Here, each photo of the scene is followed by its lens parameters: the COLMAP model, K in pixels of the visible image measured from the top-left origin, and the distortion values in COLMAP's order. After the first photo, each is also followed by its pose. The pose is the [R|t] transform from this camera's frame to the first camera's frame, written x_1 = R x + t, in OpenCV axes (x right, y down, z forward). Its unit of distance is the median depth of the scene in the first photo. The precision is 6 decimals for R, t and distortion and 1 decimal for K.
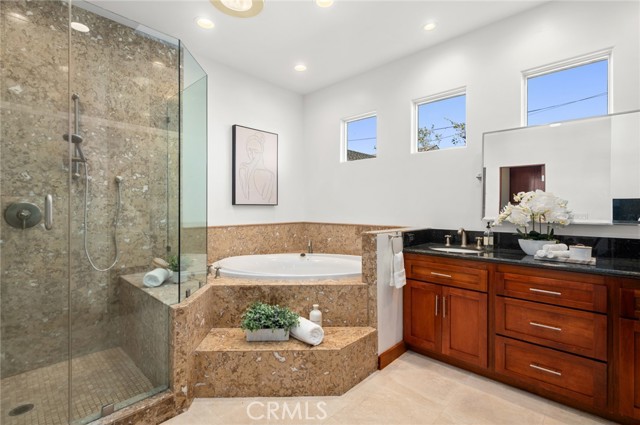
lens RADIAL K [[299.7, 0, 320.0], [0, 299.7, 211.9], [0, 0, 1]] dist [0.003190, 0.000420]
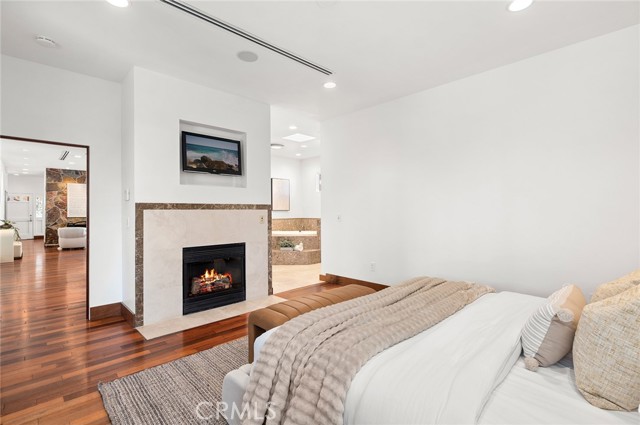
lens RADIAL K [[299.7, 0, 317.8], [0, 299.7, 212.4], [0, 0, 1]] dist [0.003190, 0.000420]
pose [[0.999015, -0.005383, -0.044040, 0.300620], [0.004930, 0.999934, -0.010391, 0.031343], [0.044093, 0.010164, 0.998976, -2.181920]]
